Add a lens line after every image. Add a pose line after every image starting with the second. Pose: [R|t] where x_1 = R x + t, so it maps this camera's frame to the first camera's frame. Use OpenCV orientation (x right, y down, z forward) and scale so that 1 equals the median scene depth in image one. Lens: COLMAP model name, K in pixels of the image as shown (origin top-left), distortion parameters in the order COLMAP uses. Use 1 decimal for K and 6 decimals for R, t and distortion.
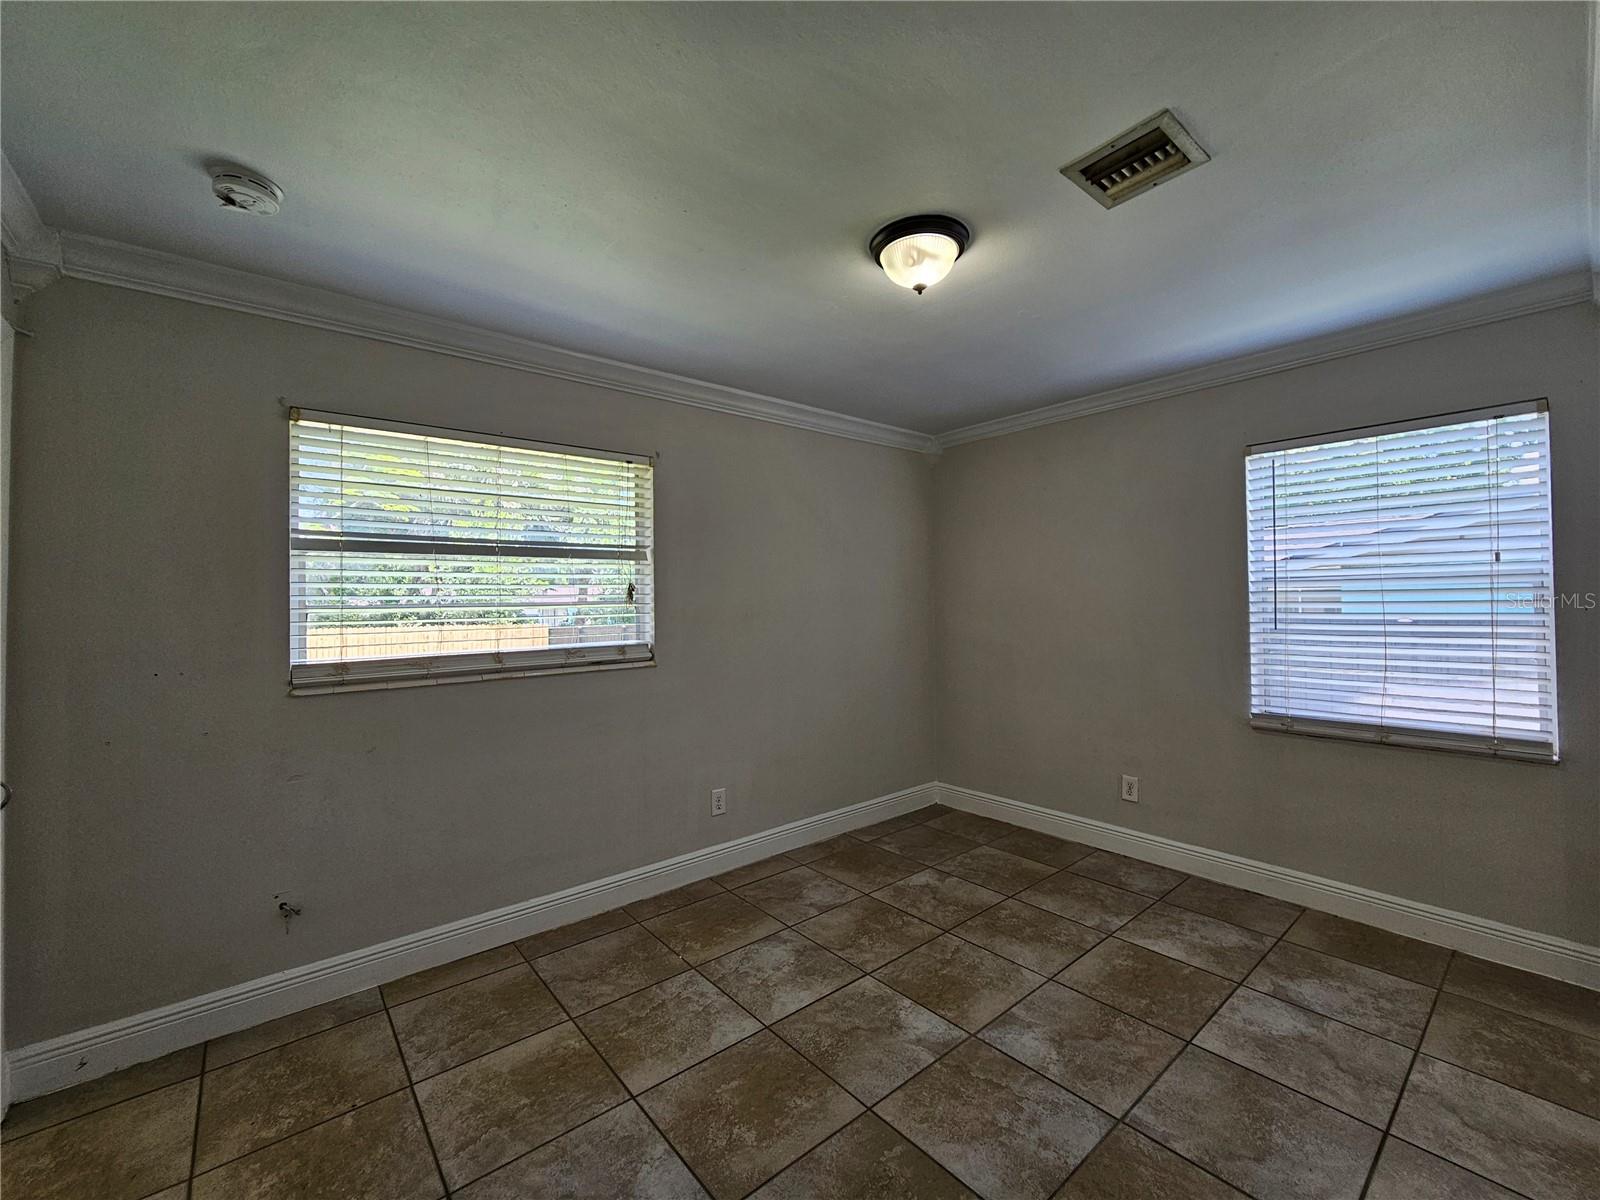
lens RADIAL K [[658.8, 0, 808.2], [0, 658.8, 601.6], [0, 0, 1]] dist [0.001019, 0.001829]
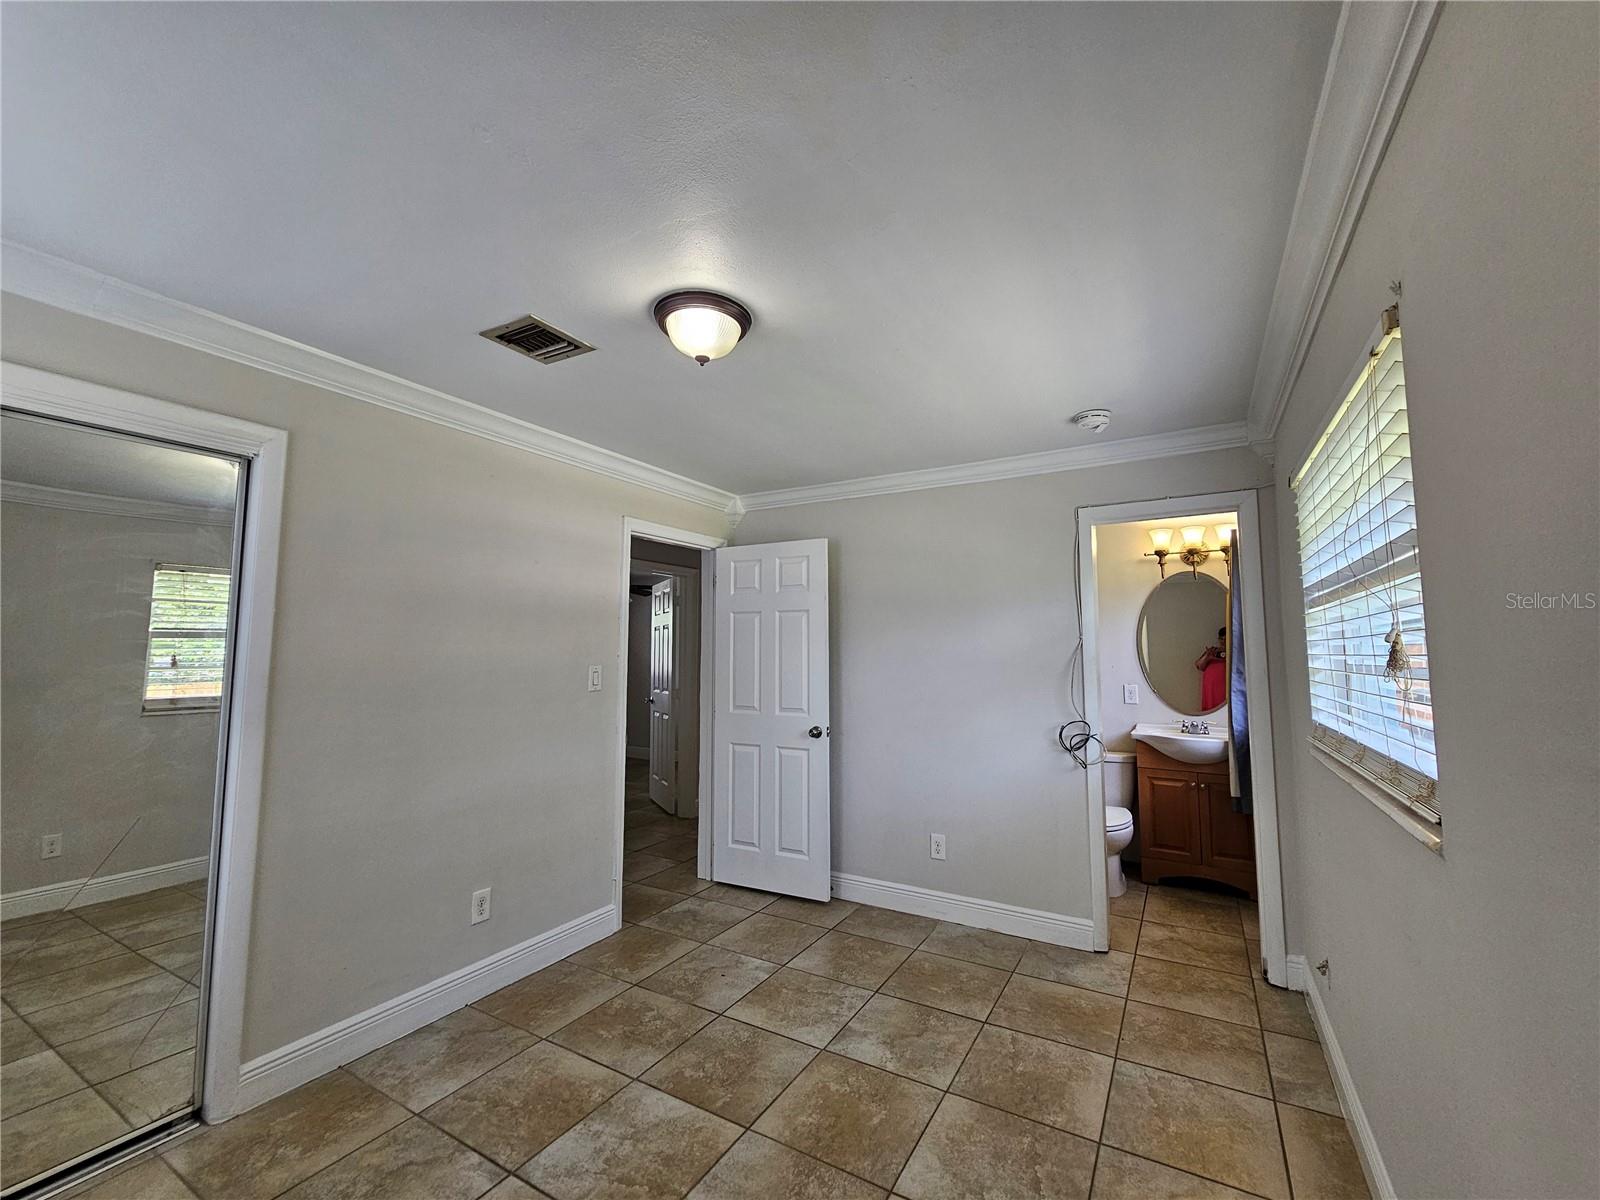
lens RADIAL K [[658.8, 0, 804.8], [0, 658.8, 598.3], [0, 0, 1]] dist [0.001019, 0.001829]
pose [[-0.944379, -0.016015, -0.328469, 0.258015], [0.010272, 0.996890, -0.078138, -0.020726], [0.328698, -0.077166, -0.941277, 1.453032]]
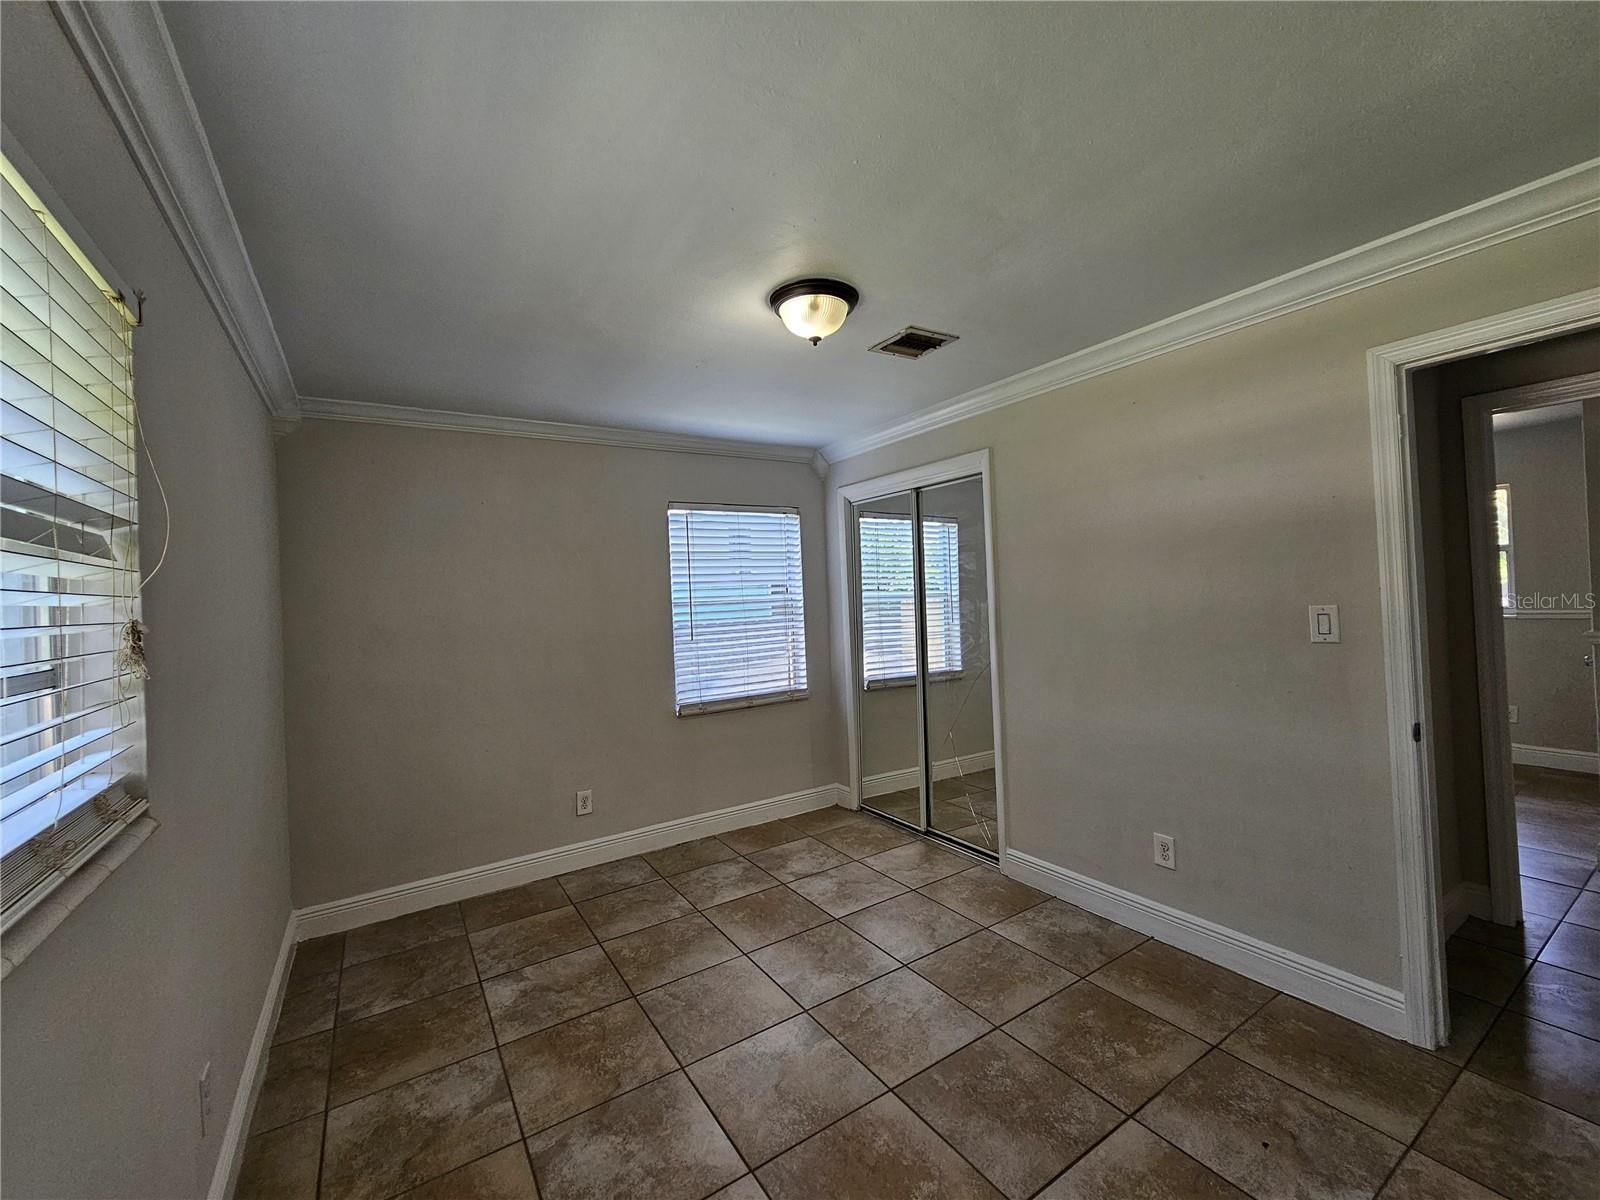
lens RADIAL K [[658.8, 0, 814.0], [0, 658.8, 589.8], [0, 0, 1]] dist [0.001019, 0.001829]
pose [[0.125390, 0.019846, 0.991909, -0.685508], [0.043100, 0.998747, -0.025431, -0.017321], [-0.991171, 0.045940, 0.124377, 0.646920]]
